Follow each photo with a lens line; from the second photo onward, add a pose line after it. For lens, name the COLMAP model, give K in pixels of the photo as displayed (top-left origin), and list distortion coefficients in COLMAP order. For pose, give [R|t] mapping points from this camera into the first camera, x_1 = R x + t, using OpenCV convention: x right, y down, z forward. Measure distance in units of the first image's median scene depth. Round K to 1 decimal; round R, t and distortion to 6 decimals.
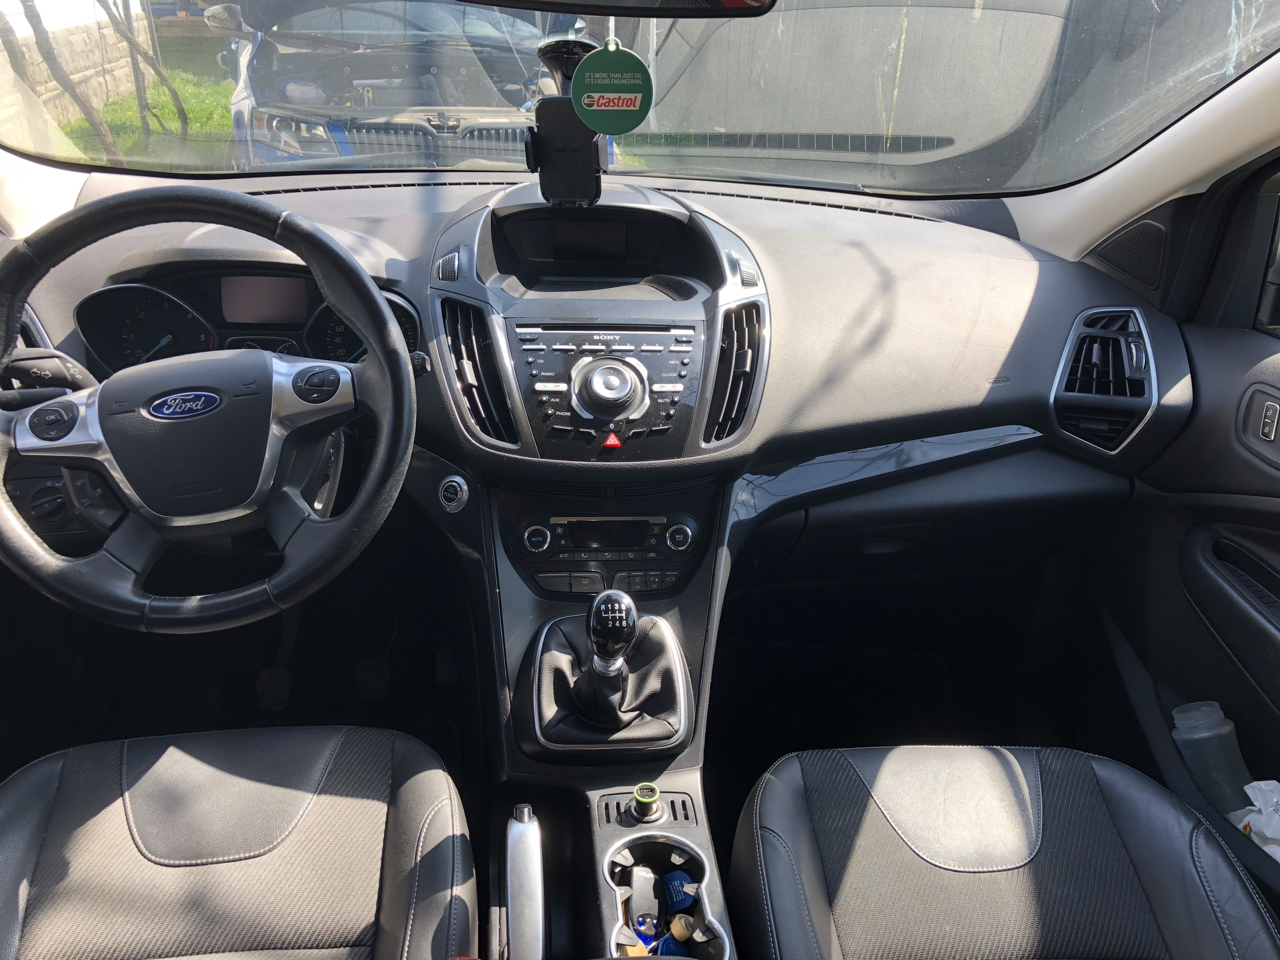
lens RADIAL K [[1033.0, 0, 643.4], [0, 1033.0, 482.3], [0, 0, 1]] dist [0.008887, -0.018873]
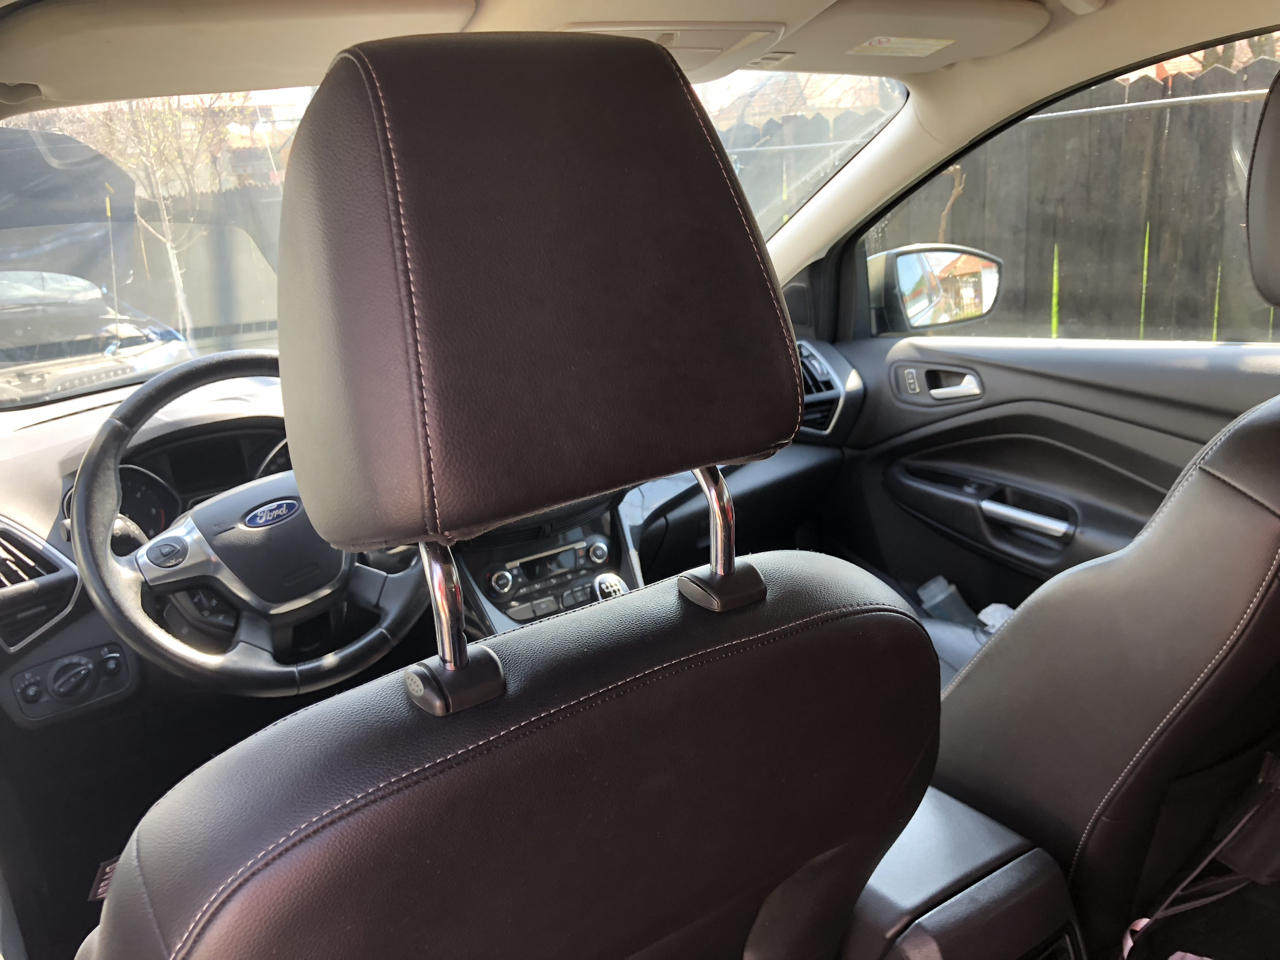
lens RADIAL K [[1033.0, 0, 639.2], [0, 1033.0, 477.4], [0, 0, 1]] dist [0.008887, -0.018873]
pose [[0.879538, -0.240999, 0.410282, -0.529552], [0.314232, 0.941668, -0.120496, 0.166452], [-0.357310, 0.234905, 0.903963, -0.288144]]
